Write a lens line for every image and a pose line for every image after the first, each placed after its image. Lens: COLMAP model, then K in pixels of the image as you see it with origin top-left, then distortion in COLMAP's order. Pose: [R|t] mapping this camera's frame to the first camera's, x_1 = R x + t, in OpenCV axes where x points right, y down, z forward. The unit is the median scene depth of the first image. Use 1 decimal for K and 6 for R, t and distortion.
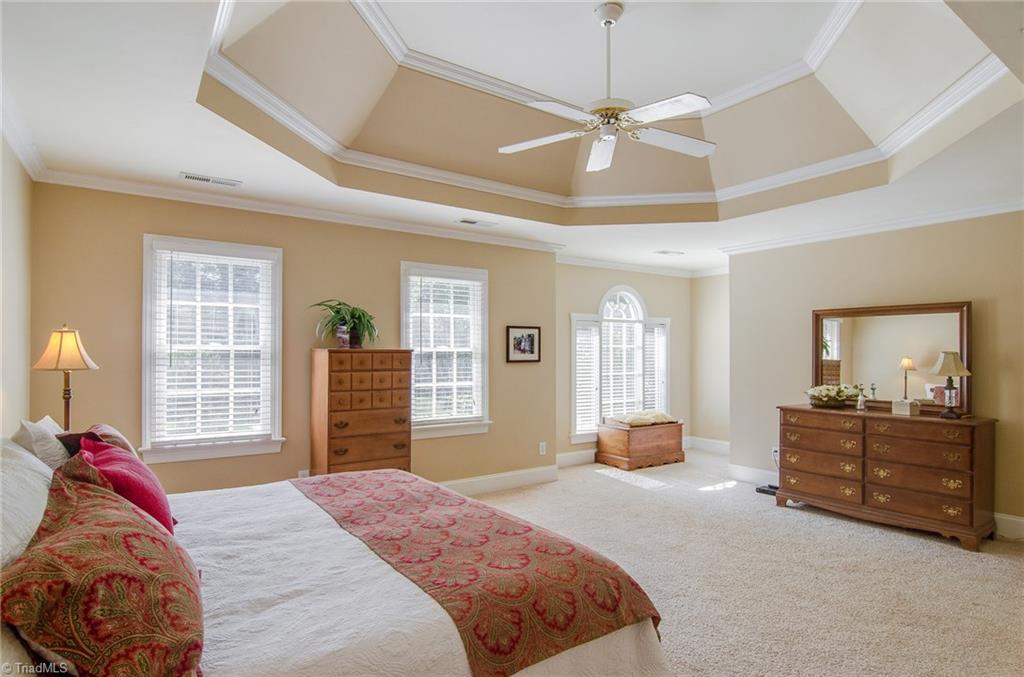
lens RADIAL K [[549.9, 0, 510.0], [0, 549.9, 345.3], [0, 0, 1]] dist [-0.000399, -0.000069]
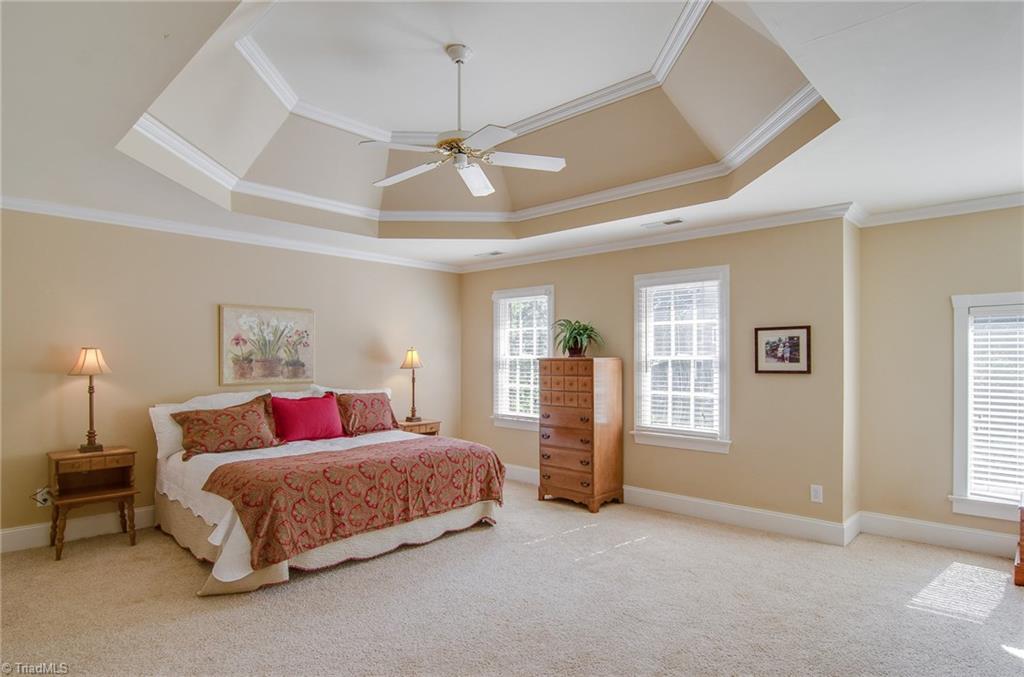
lens RADIAL K [[558.4, 0, 529.1], [0, 558.4, 361.4], [0, 0, 1]] dist [0.000603, -0.000135]
pose [[0.222548, -0.001004, -0.974921, 0.751395], [0.010106, 0.999948, 0.001277, 0.009834], [0.974869, -0.010137, 0.222547, 0.507110]]
